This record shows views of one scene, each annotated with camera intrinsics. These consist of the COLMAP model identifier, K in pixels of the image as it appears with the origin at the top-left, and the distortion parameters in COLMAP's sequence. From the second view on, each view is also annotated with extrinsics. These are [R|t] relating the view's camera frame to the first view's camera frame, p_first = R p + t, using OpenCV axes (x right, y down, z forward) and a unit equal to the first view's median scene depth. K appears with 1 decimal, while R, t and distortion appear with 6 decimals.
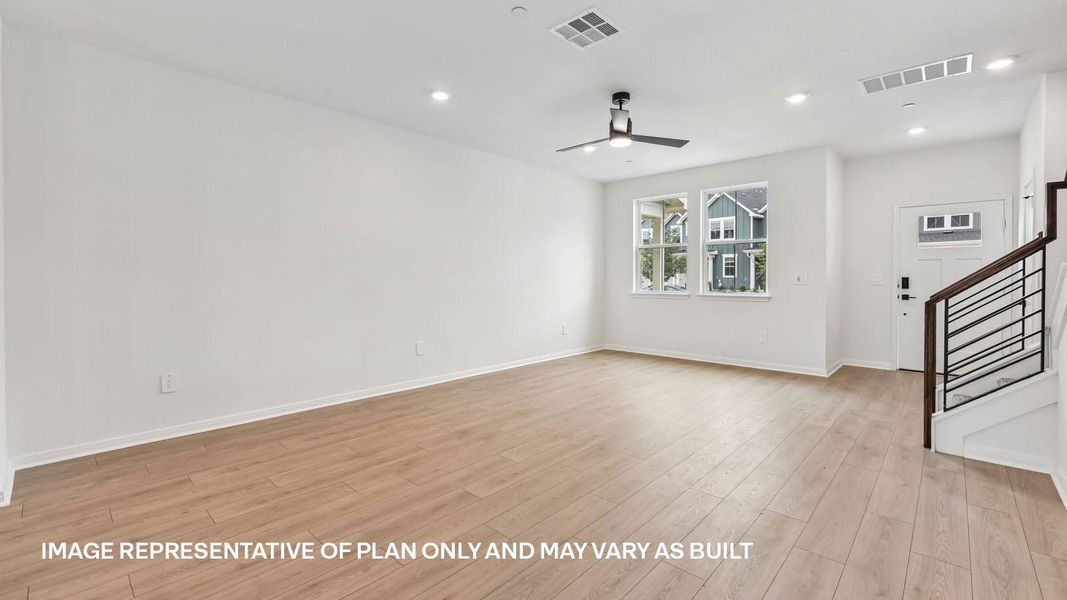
lens RADIAL K [[446.2, 0, 533.6], [0, 446.2, 283.2], [0, 0, 1]] dist [0.009702, -0.000232]
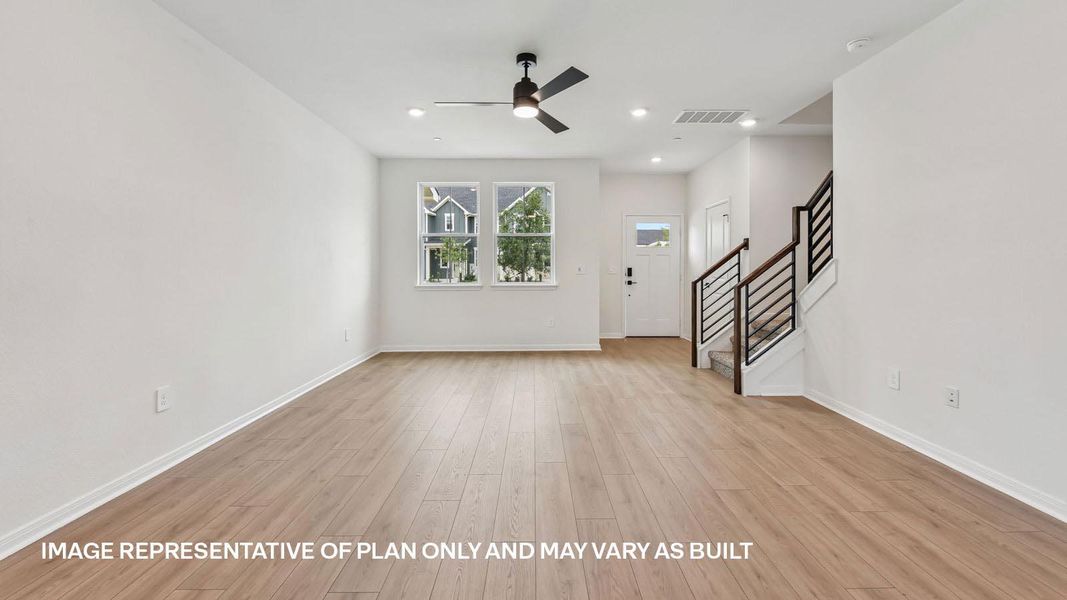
lens RADIAL K [[425.6, 0, 533.4], [0, 425.6, 269.6], [0, 0, 1]] dist [-0.001107, -0.000187]
pose [[0.728827, -0.004207, 0.684684, -0.358432], [0.011842, 0.999909, -0.006462, -0.004544], [-0.684595, 0.012818, 0.728811, 0.395083]]
